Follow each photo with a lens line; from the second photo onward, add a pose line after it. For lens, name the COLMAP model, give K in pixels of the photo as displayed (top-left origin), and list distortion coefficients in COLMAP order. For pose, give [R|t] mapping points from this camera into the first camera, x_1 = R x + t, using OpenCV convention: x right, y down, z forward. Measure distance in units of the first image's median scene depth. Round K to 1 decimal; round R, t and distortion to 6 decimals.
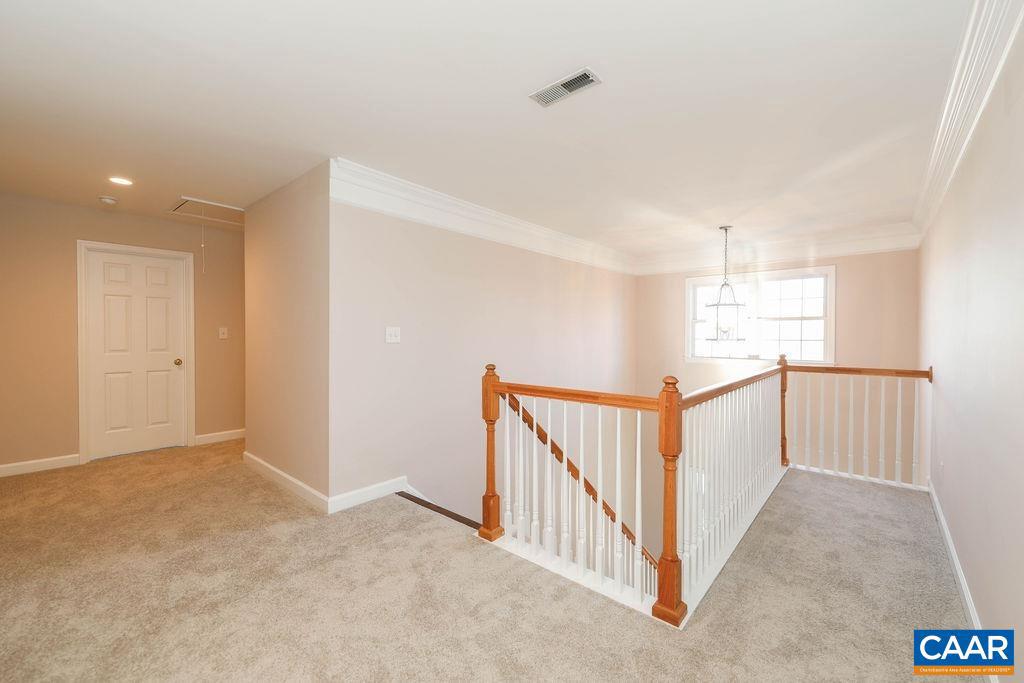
lens RADIAL K [[430.8, 0, 512.0], [0, 430.8, 341.5], [0, 0, 1]] dist [-0.001377, -0.000574]
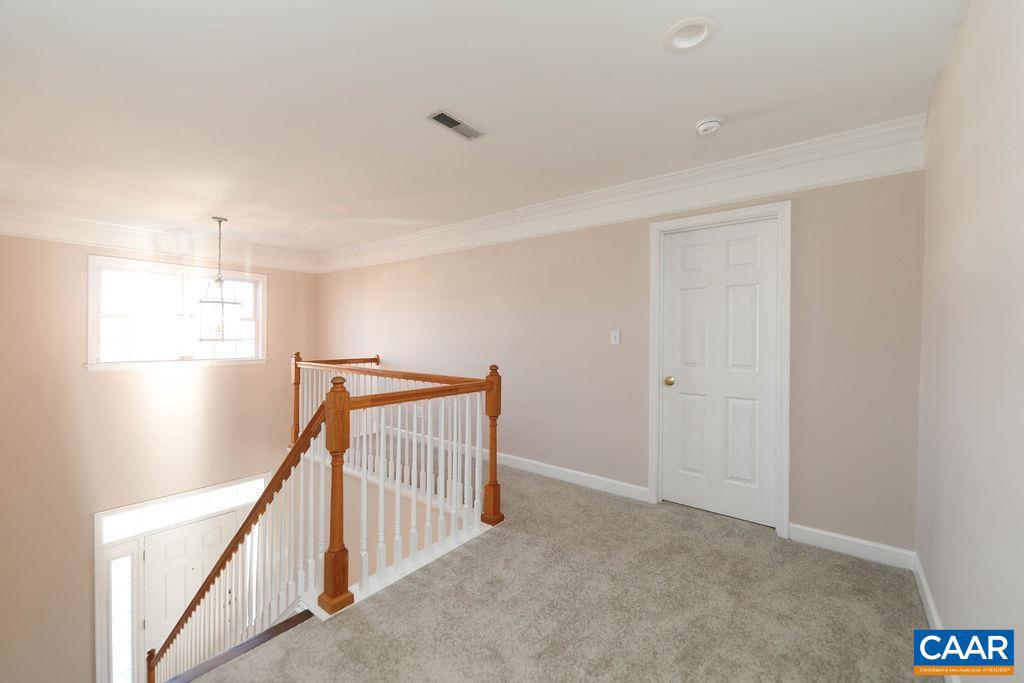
lens RADIAL K [[430.8, 0, 512.0], [0, 430.8, 341.5], [0, 0, 1]] dist [-0.001377, -0.000574]
pose [[-0.091631, -0.013298, 0.995704, -0.509524], [0.006536, 0.999881, 0.013956, -0.009258], [-0.995772, 0.007787, -0.091533, 0.475489]]
